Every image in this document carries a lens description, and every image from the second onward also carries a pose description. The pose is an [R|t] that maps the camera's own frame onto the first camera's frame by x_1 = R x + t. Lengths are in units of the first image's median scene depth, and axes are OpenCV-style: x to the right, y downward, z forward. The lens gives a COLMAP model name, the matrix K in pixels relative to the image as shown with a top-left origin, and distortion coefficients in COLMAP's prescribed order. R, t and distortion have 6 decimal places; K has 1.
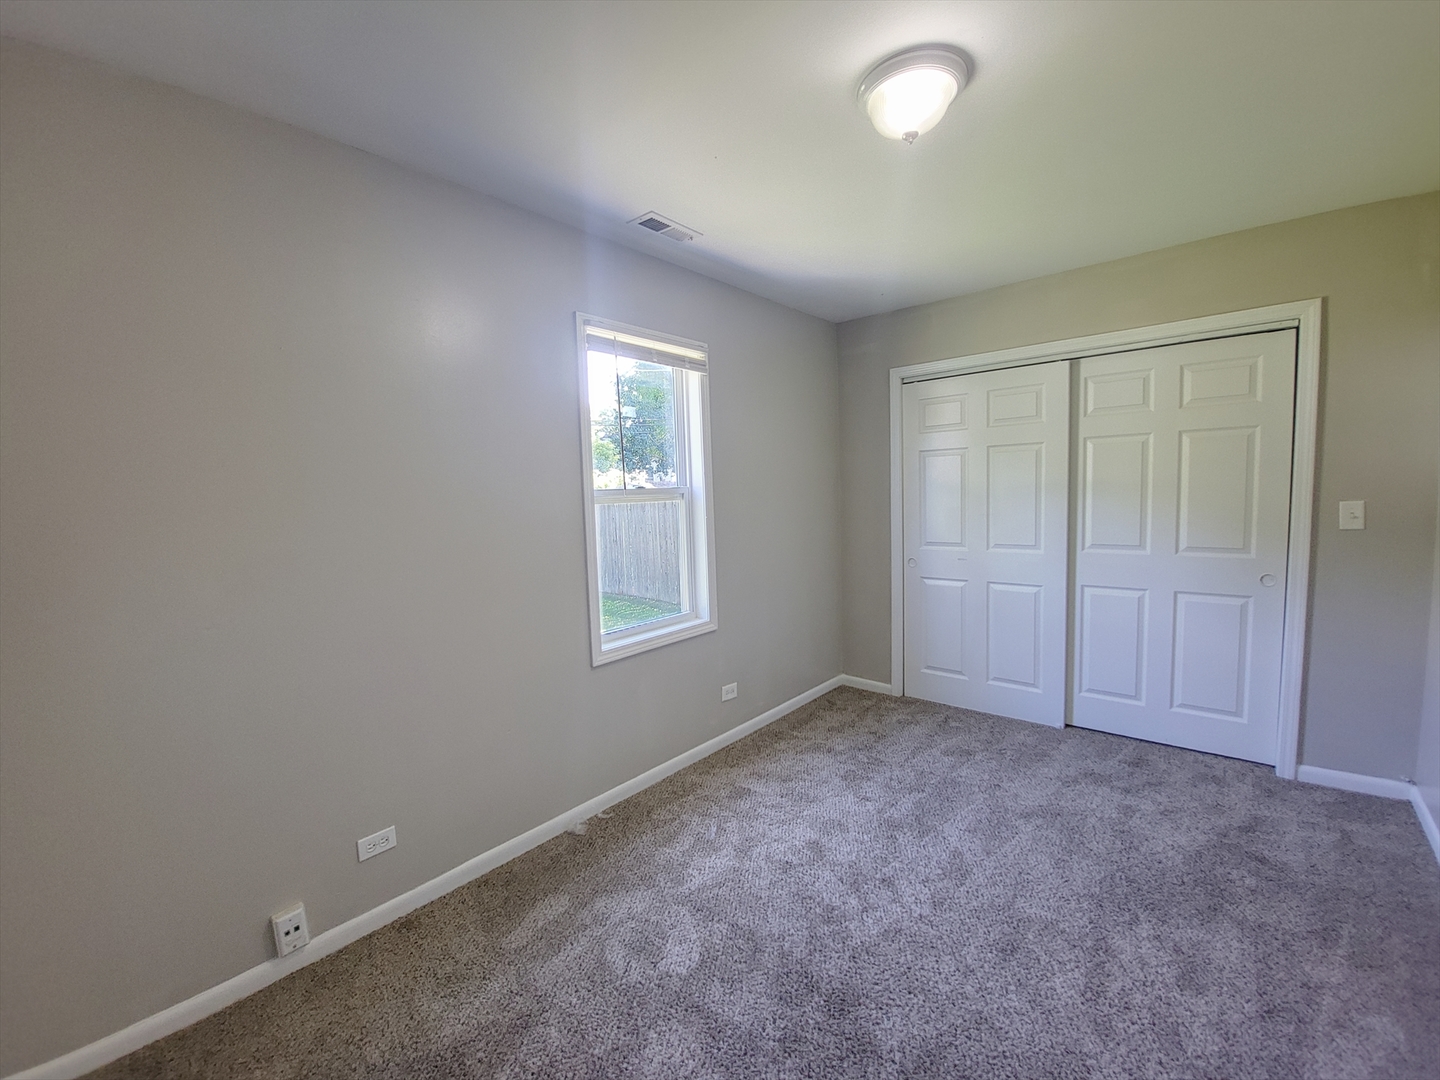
lens RADIAL K [[584.0, 0, 711.7], [0, 584.0, 535.8], [0, 0, 1]] dist [-0.015008, -0.004031]
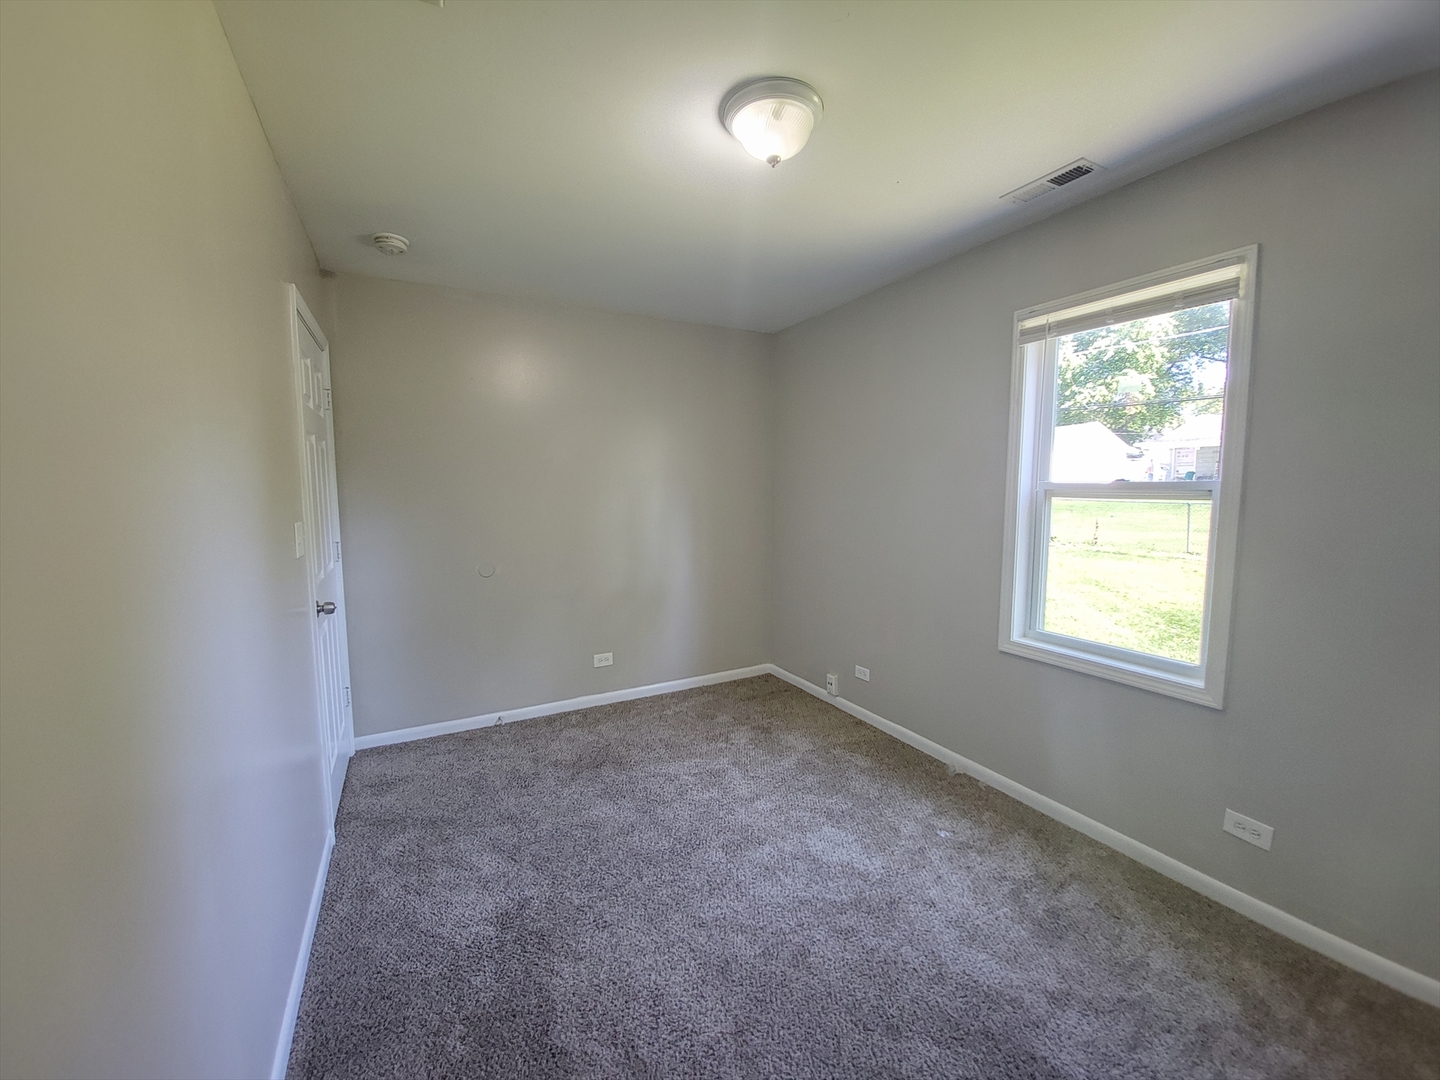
lens RADIAL K [[584.0, 0, 711.7], [0, 584.0, 535.8], [0, 0, 1]] dist [-0.015008, -0.004031]
pose [[-0.351034, 0.112931, -0.929528, 0.869299], [-0.057945, 0.988178, 0.141940, -0.091564], [0.934568, 0.103687, -0.340341, 0.791016]]
